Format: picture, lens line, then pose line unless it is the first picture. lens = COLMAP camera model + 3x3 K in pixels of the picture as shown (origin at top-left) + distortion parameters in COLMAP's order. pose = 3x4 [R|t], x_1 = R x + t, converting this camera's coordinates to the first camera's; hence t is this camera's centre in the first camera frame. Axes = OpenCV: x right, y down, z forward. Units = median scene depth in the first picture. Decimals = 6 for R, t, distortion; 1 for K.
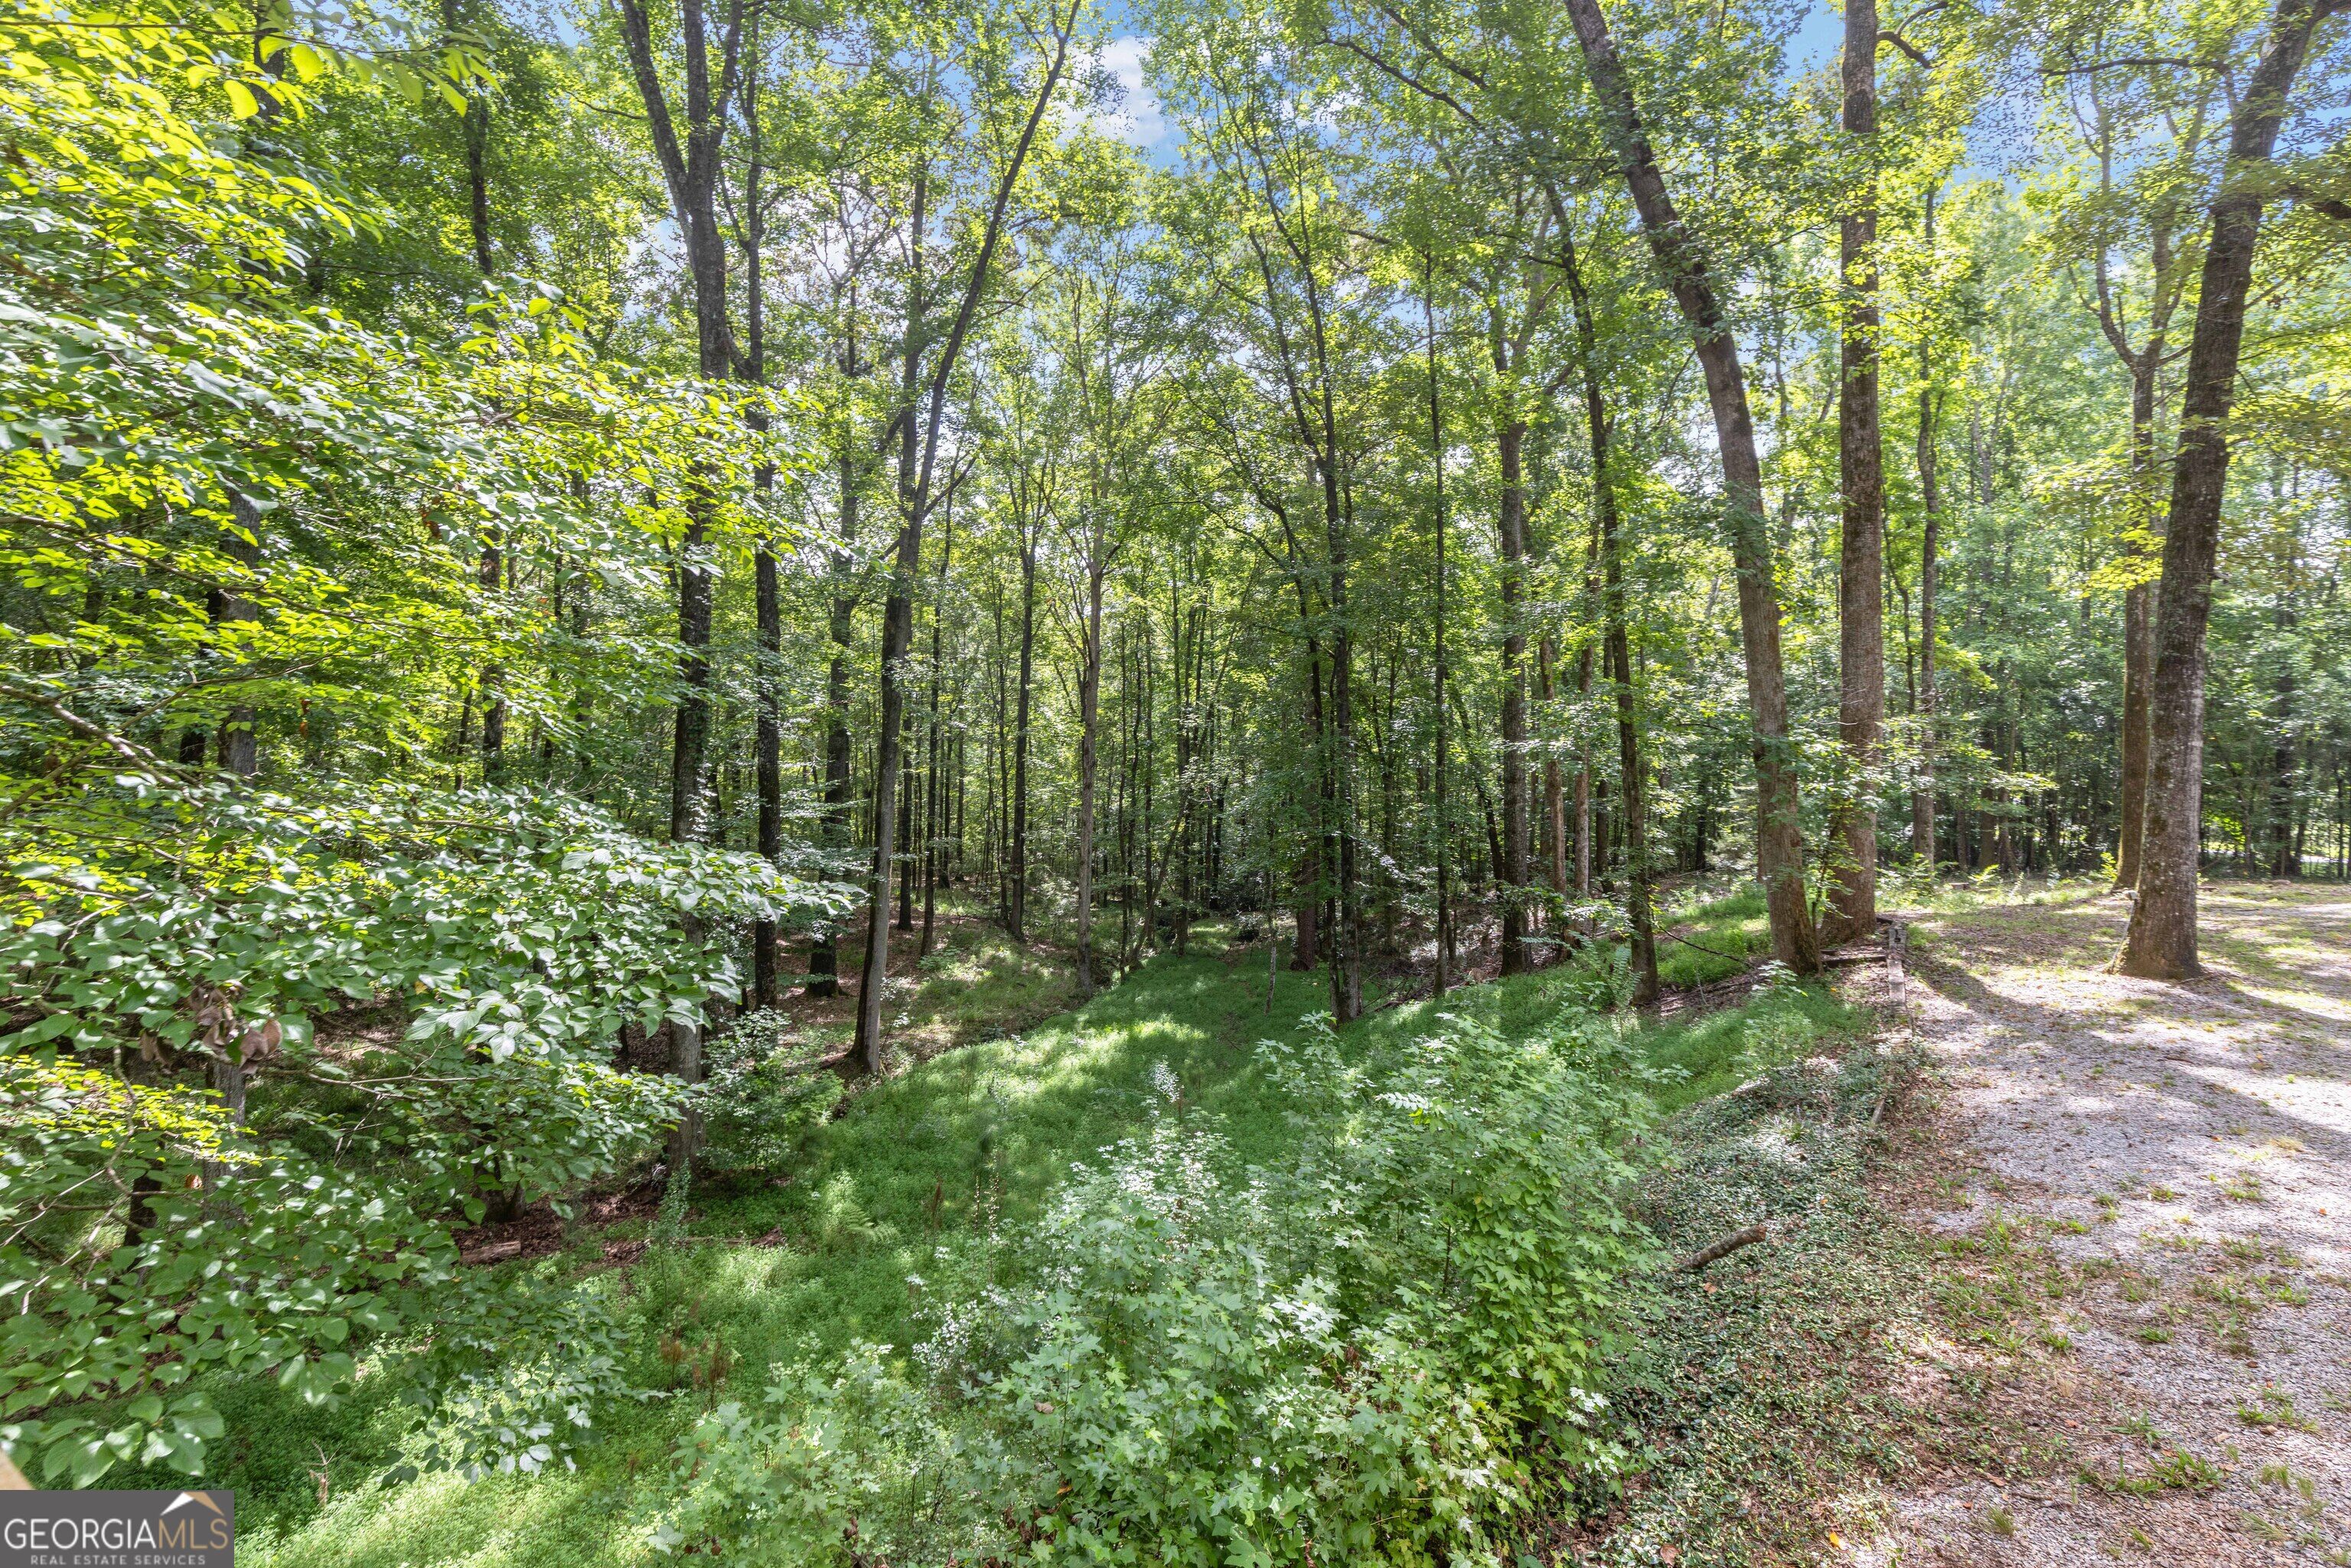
lens RADIAL K [[1061.6, 0, 1206.0], [0, 1061.6, 753.4], [0, 0, 1]] dist [0.006450, -0.000746]
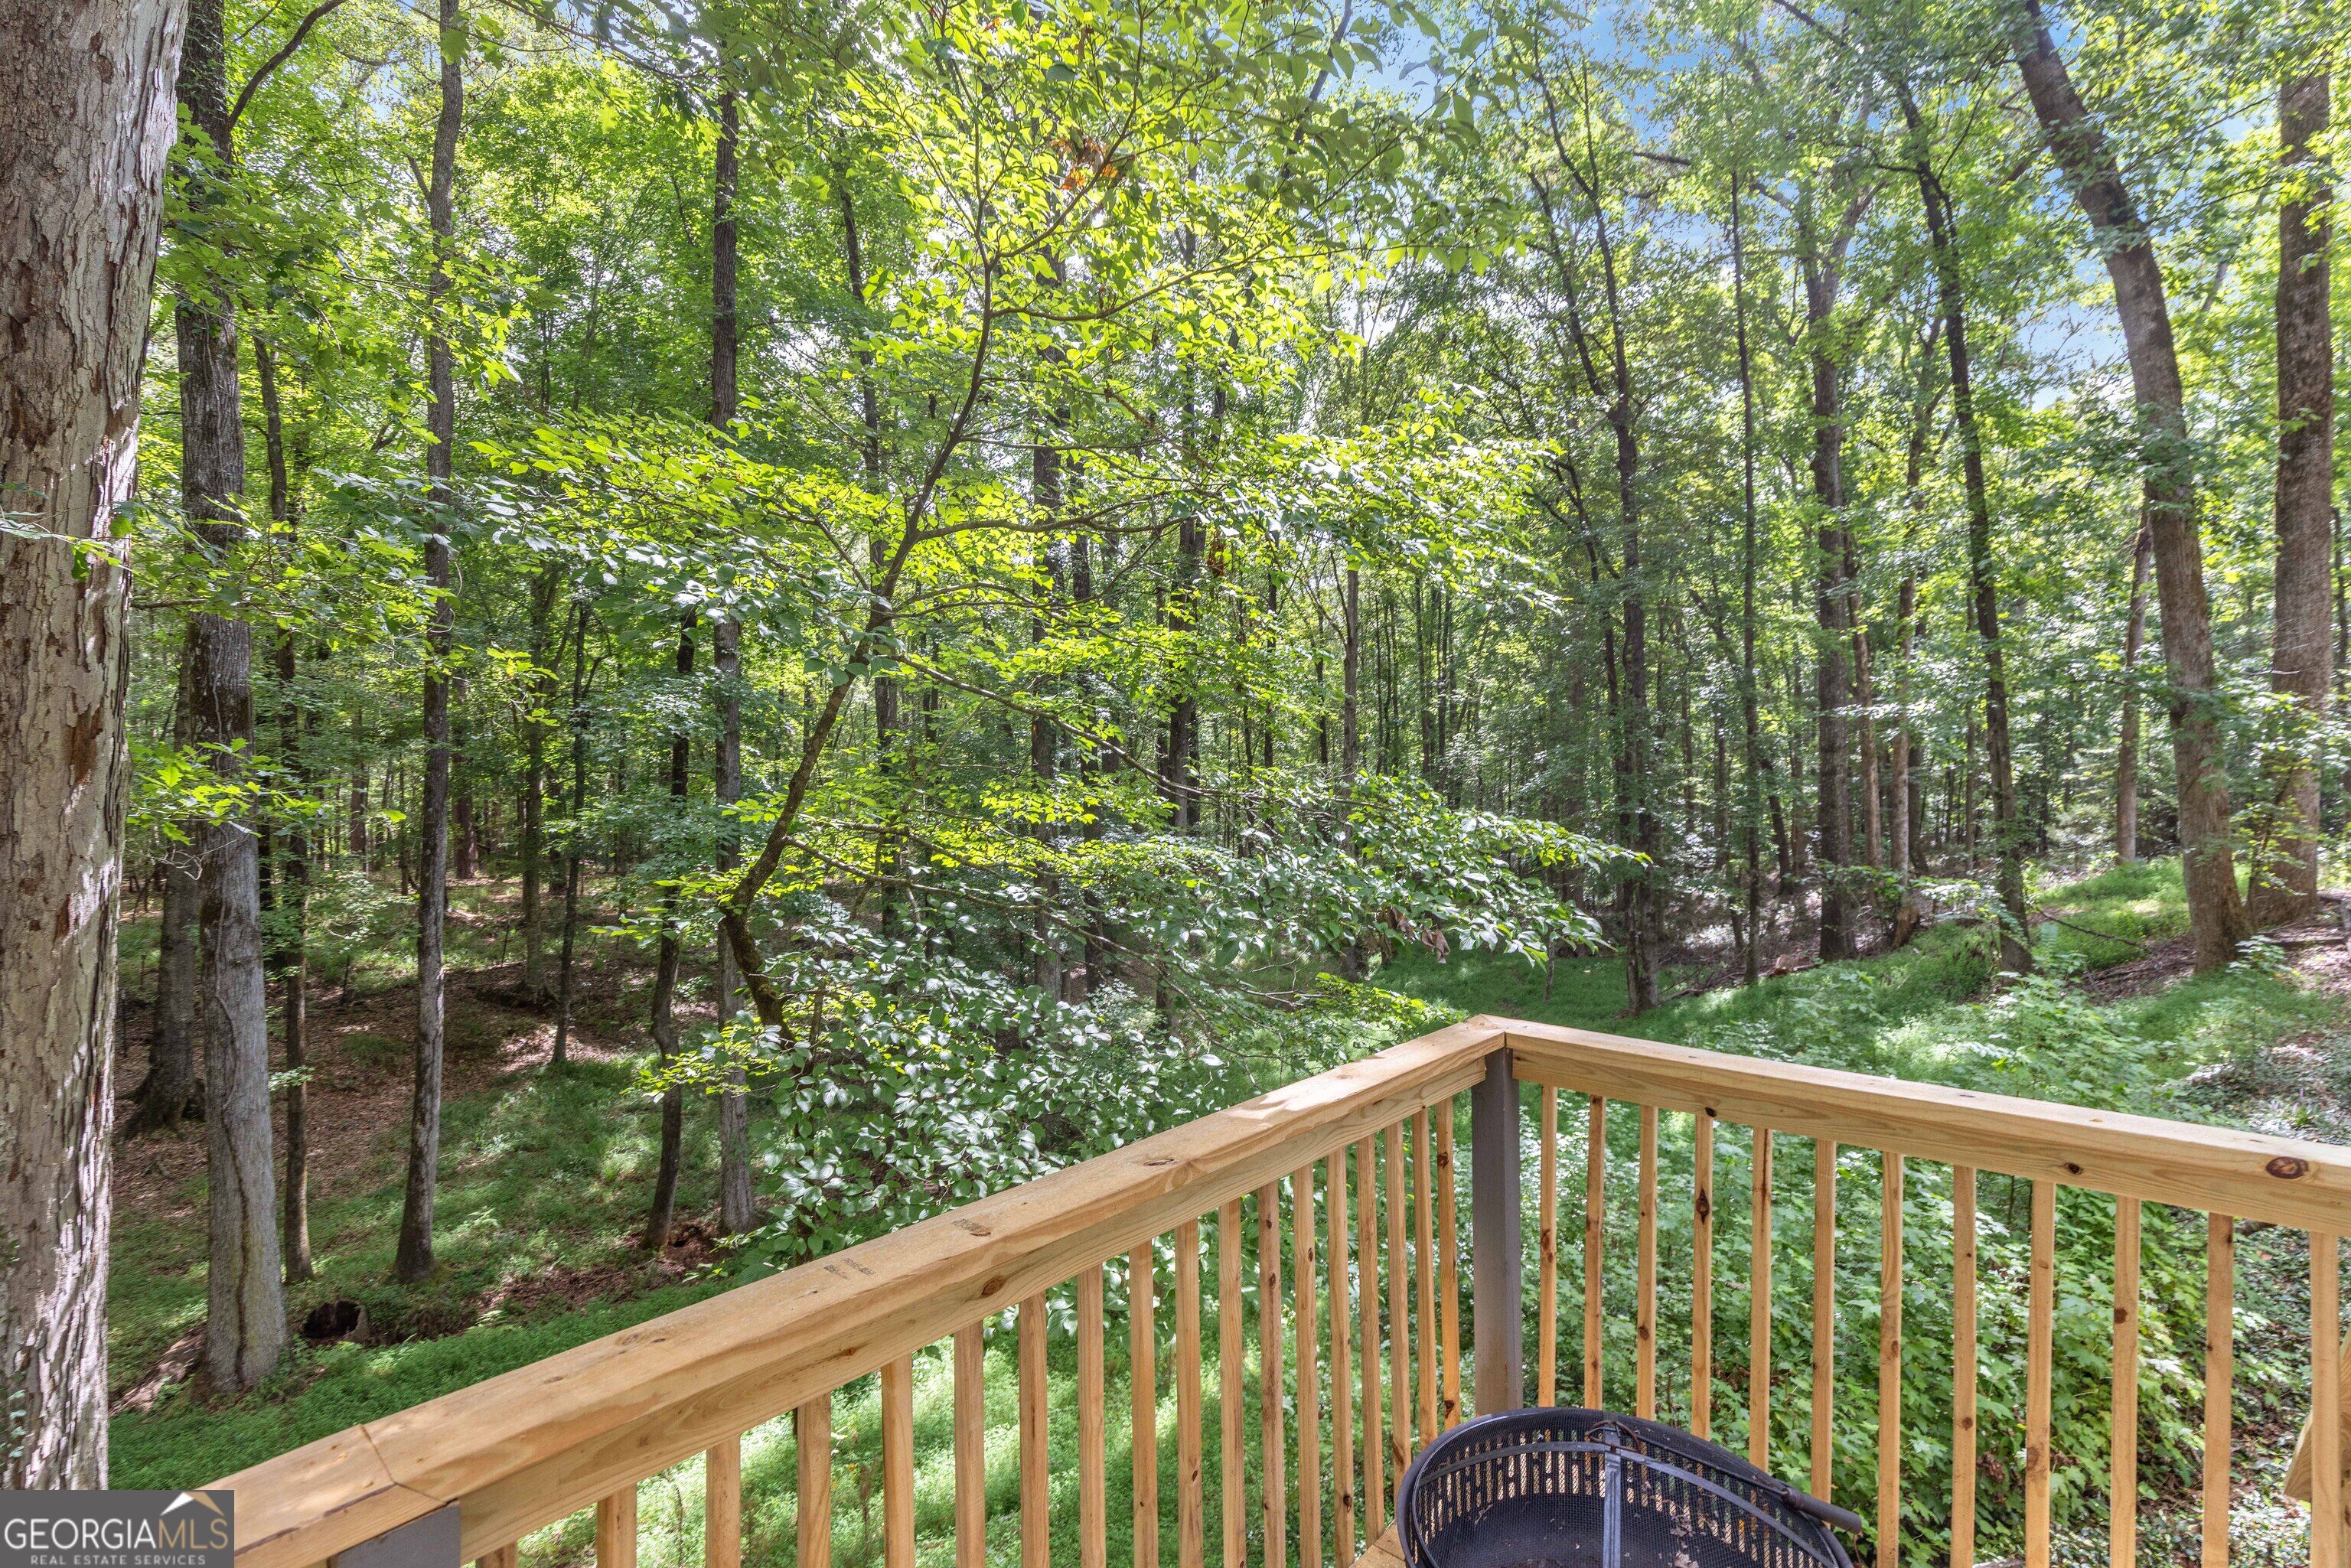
lens RADIAL K [[1124.9, 0, 1175.5], [0, 1124.9, 784.0], [0, 0, 1]] dist [-0.001408, -0.000800]
pose [[0.981152, -0.020597, -0.192136, -0.107437], [0.029368, 0.998647, 0.042912, -0.003263], [0.190993, -0.047746, 0.980430, -0.068998]]
